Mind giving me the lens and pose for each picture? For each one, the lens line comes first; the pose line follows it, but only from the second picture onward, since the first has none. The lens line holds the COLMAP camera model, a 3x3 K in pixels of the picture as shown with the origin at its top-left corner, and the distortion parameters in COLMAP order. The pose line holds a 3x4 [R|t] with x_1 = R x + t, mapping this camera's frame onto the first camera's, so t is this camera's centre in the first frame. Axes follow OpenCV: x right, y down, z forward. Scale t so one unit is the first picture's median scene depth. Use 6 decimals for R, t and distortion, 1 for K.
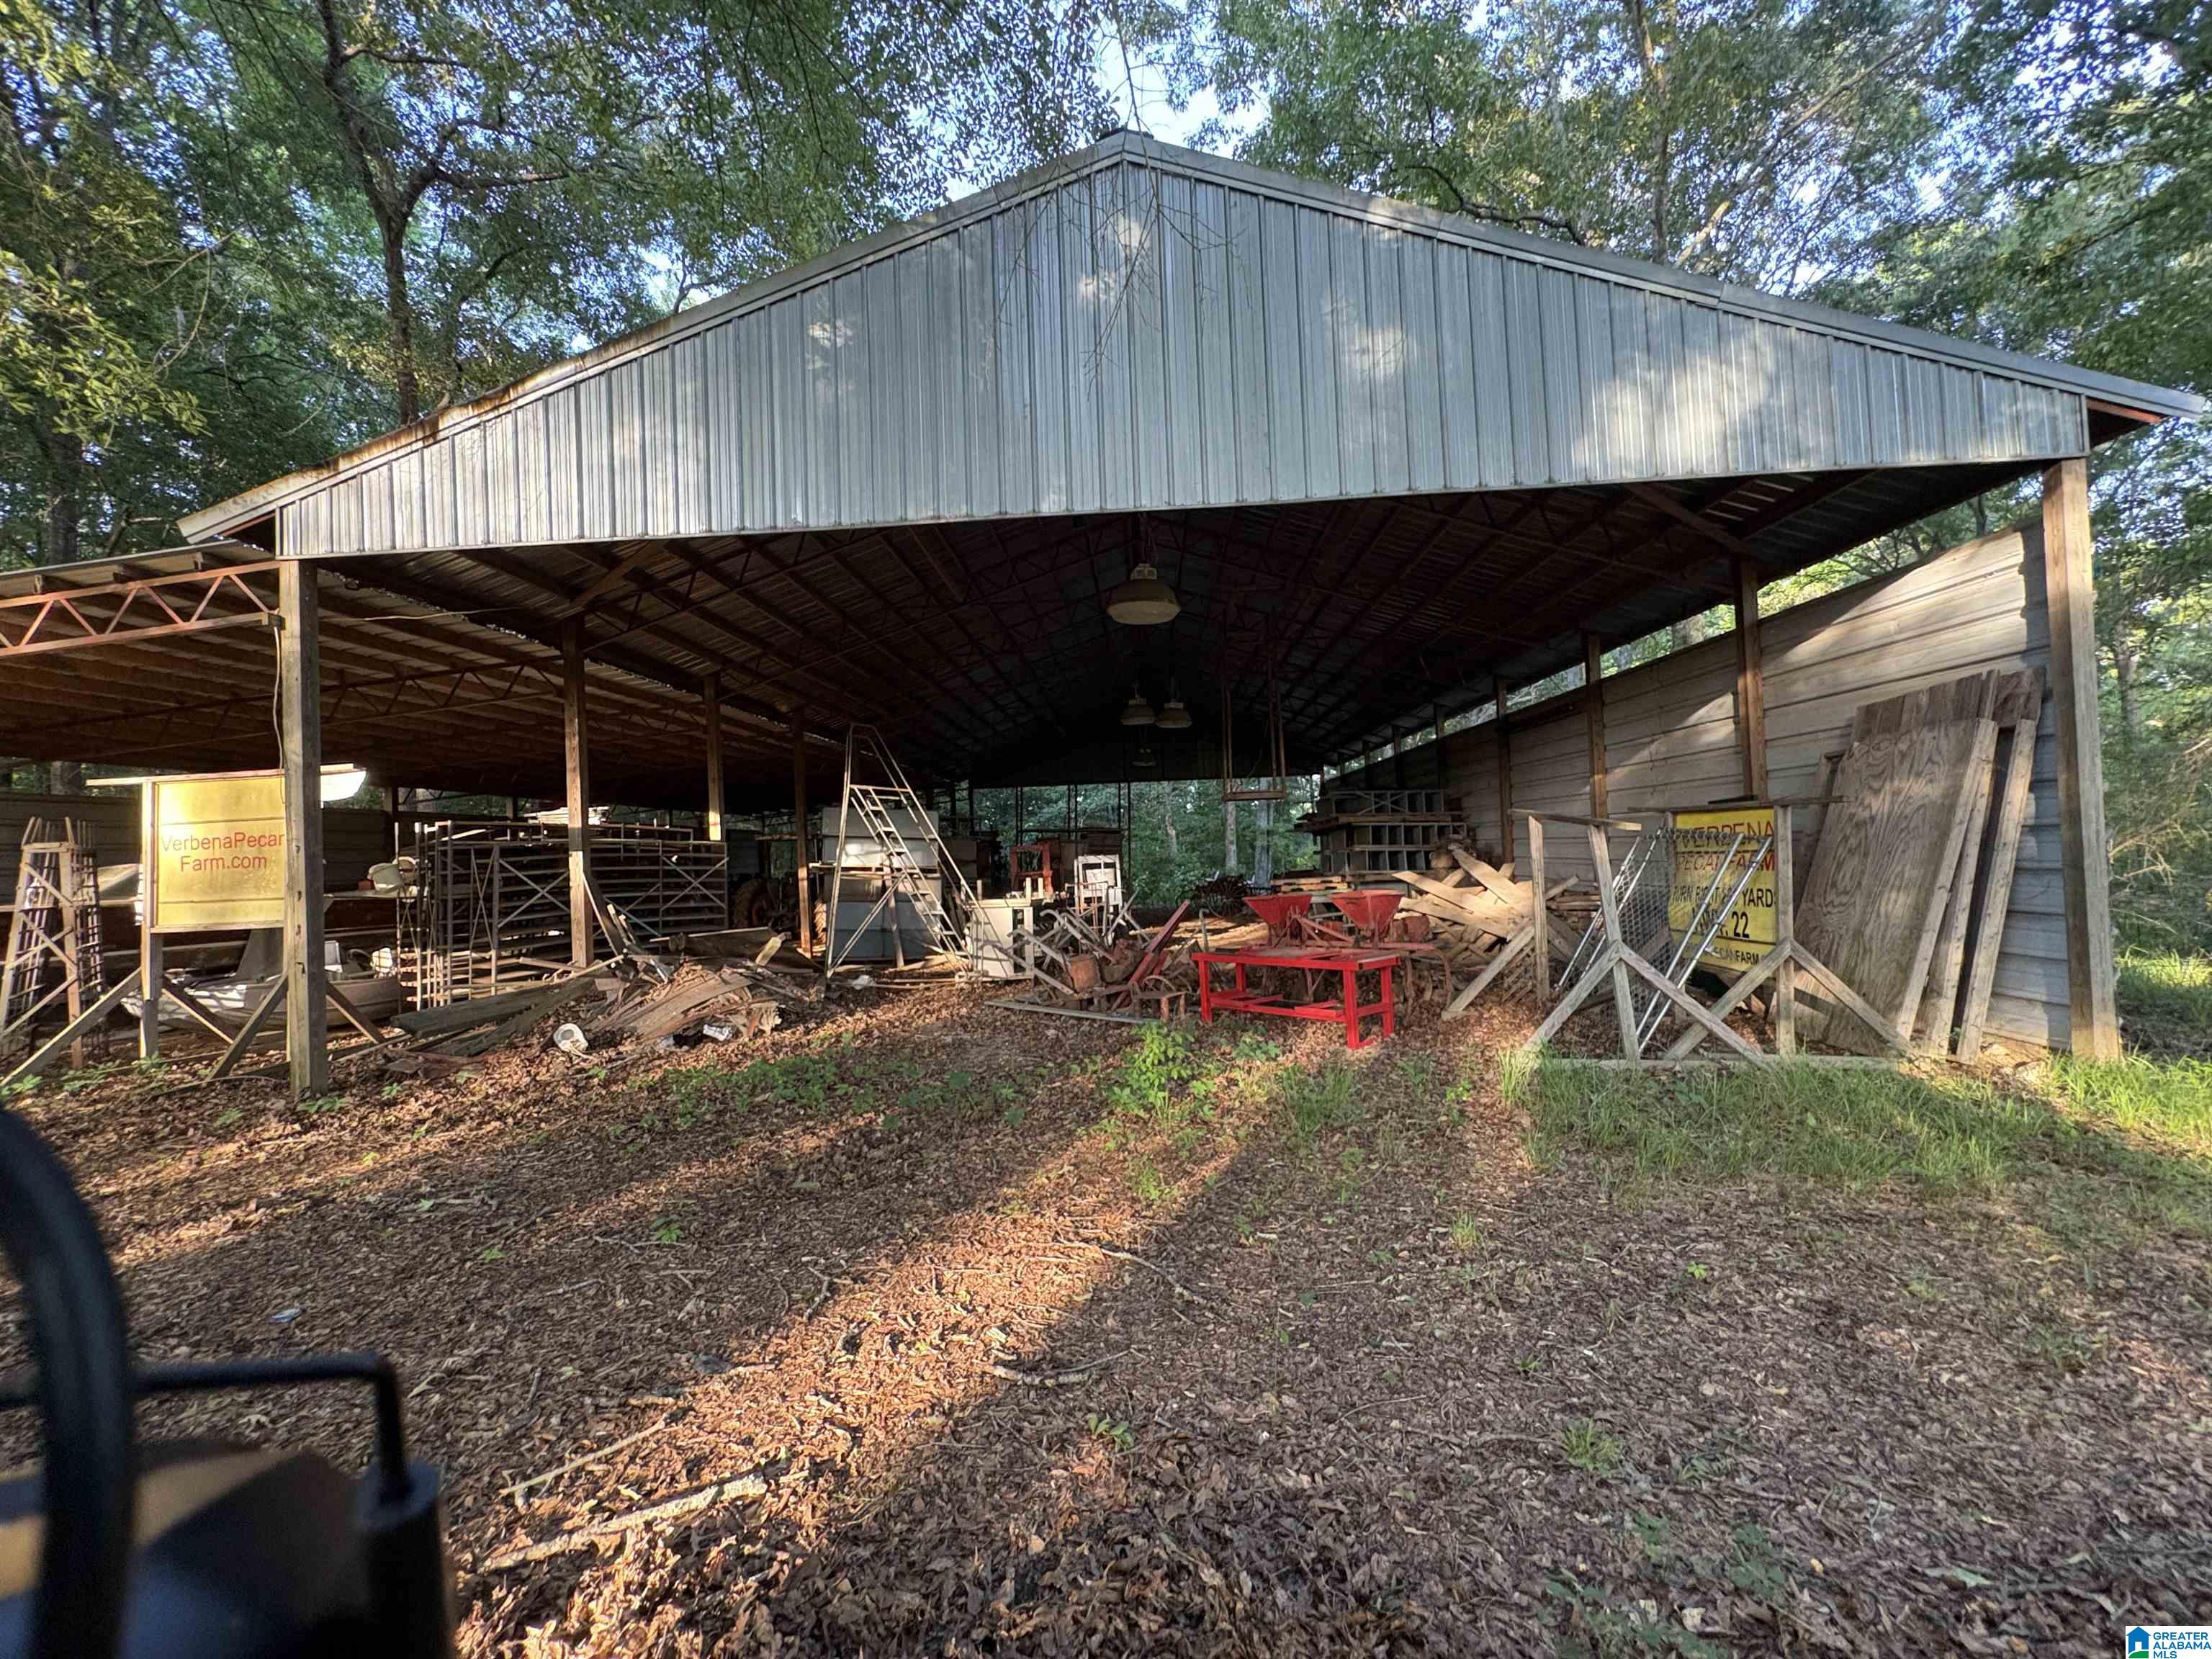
lens RADIAL K [[896.3, 0, 1106.0], [0, 896.3, 829.5], [0, 0, 1]] dist [0.009927, -0.000222]
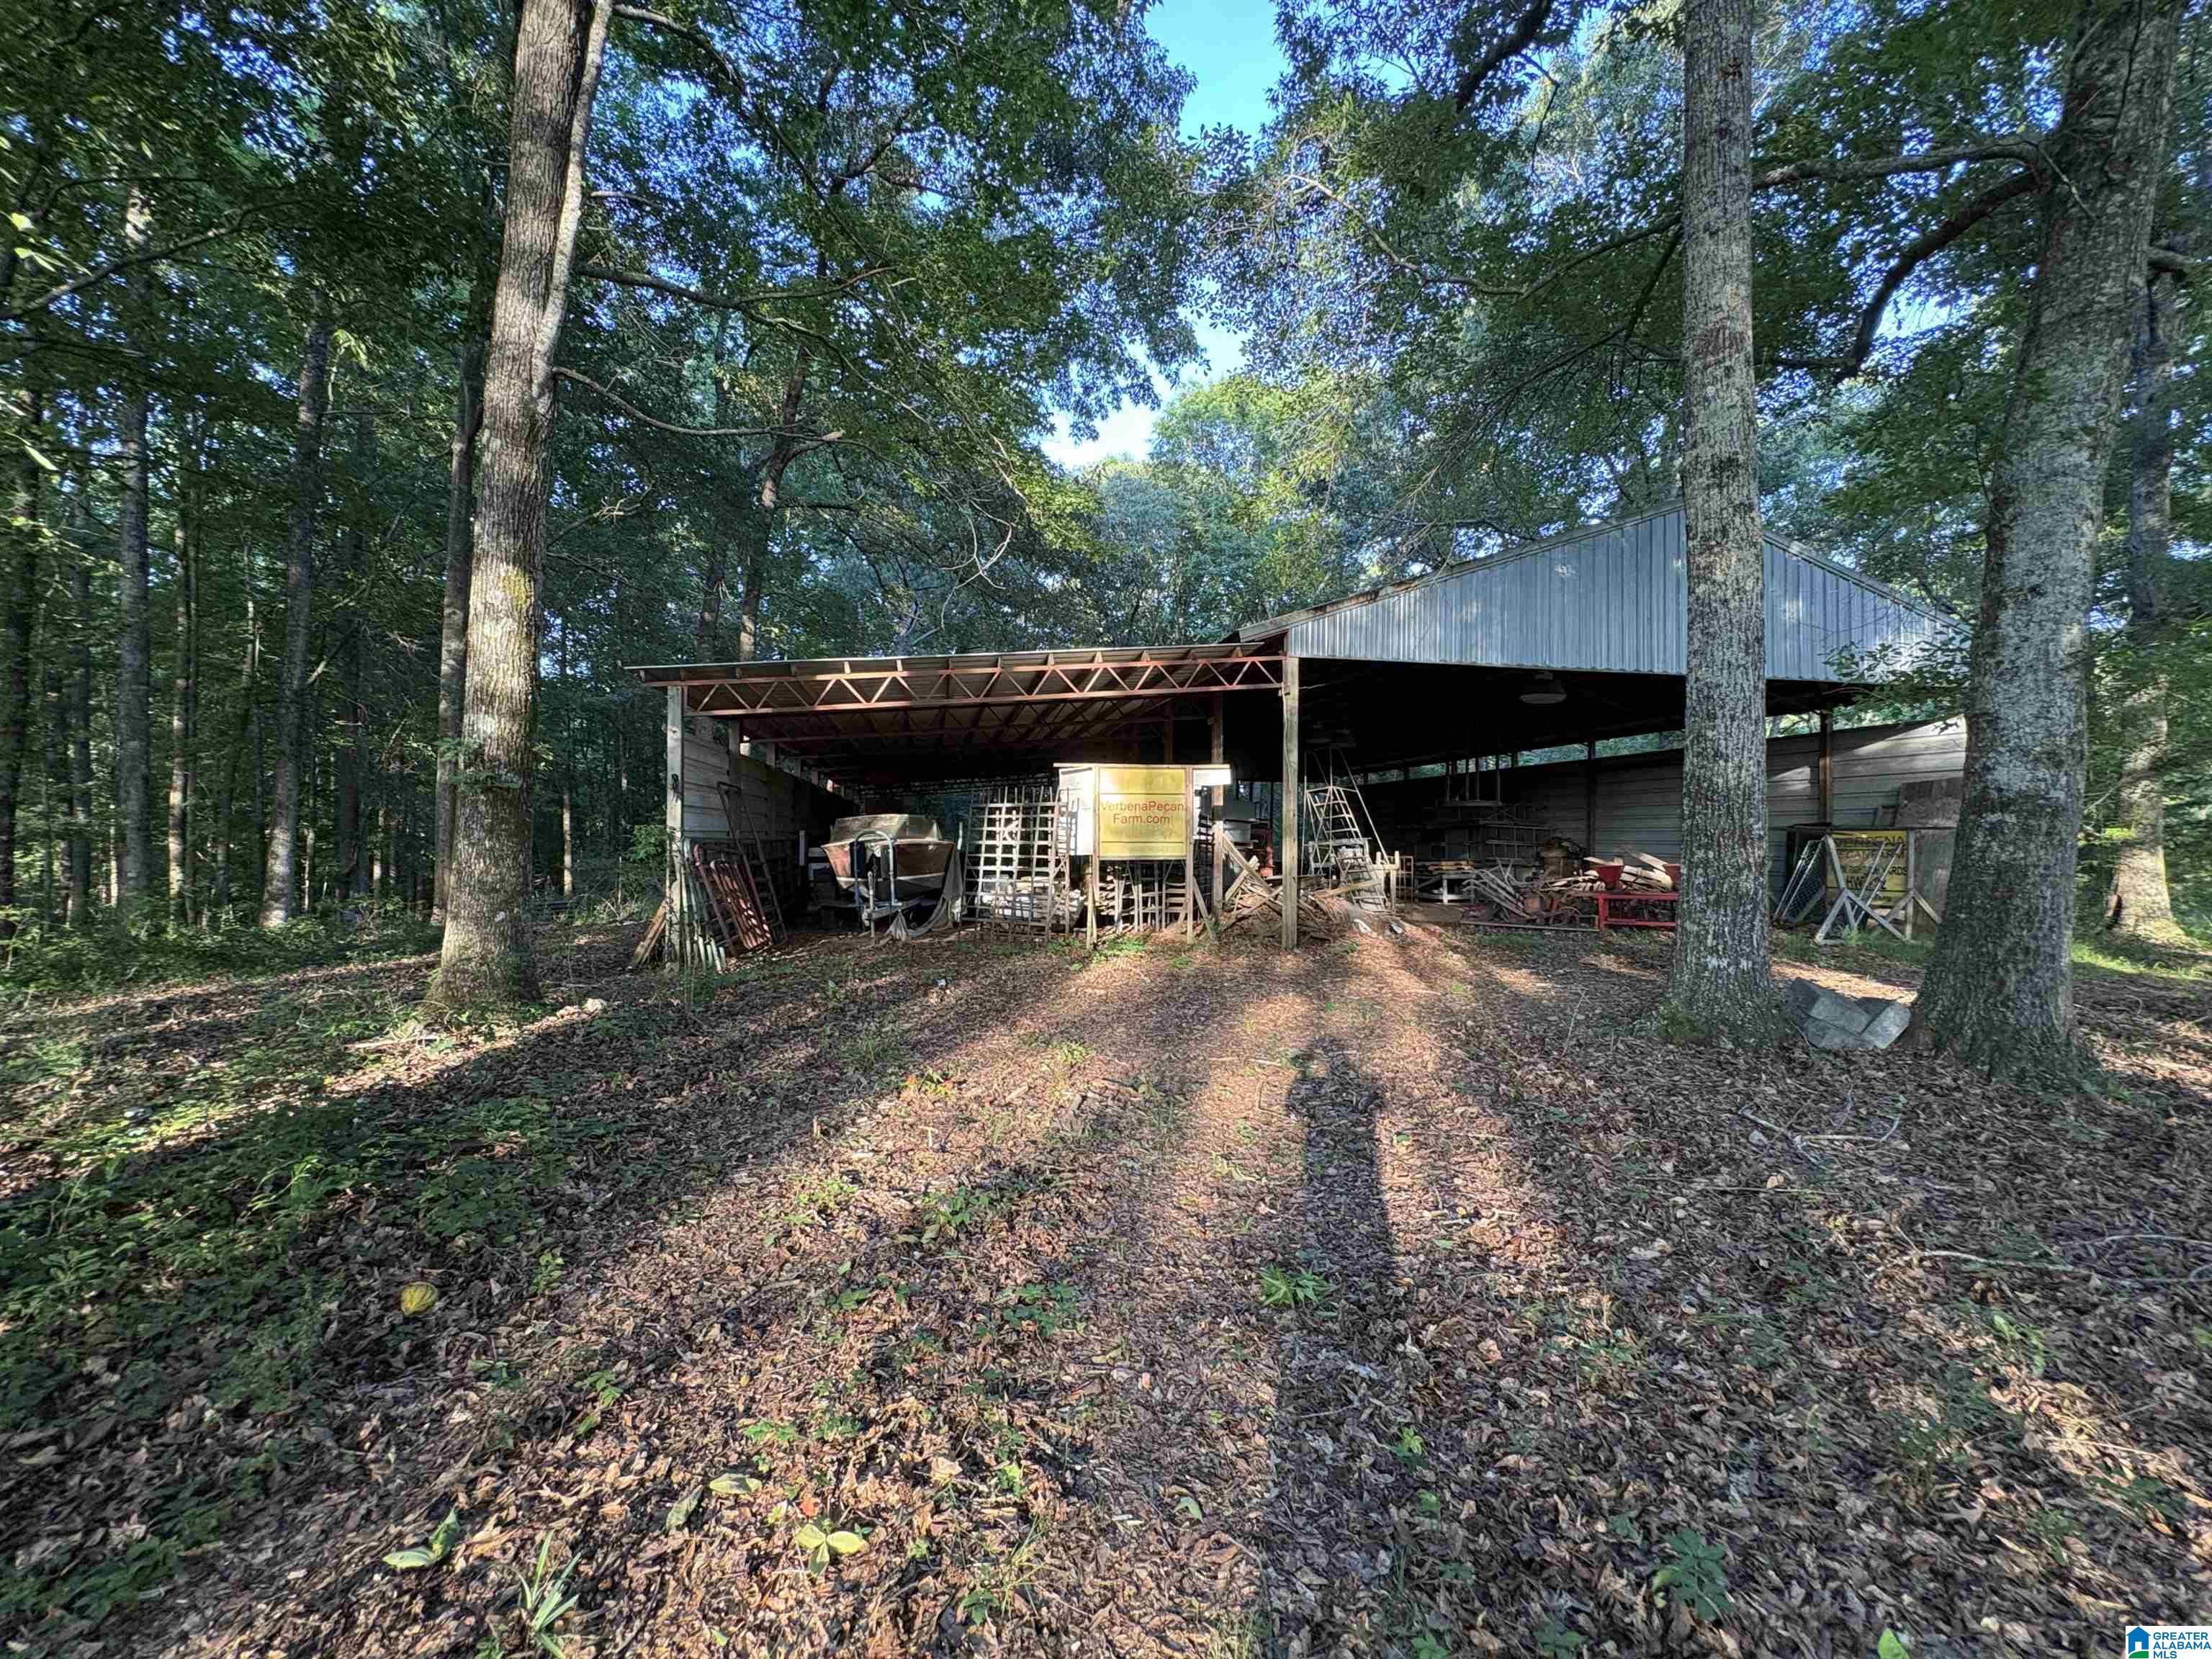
lens RADIAL K [[896.3, 0, 1106.0], [0, 896.3, 829.5], [0, 0, 1]] dist [0.009927, -0.000222]
pose [[0.968524, 0.046450, 0.244547, -1.689853], [-0.048786, 0.998803, 0.003501, 0.064825], [-0.244092, -0.015322, 0.969631, -0.681513]]
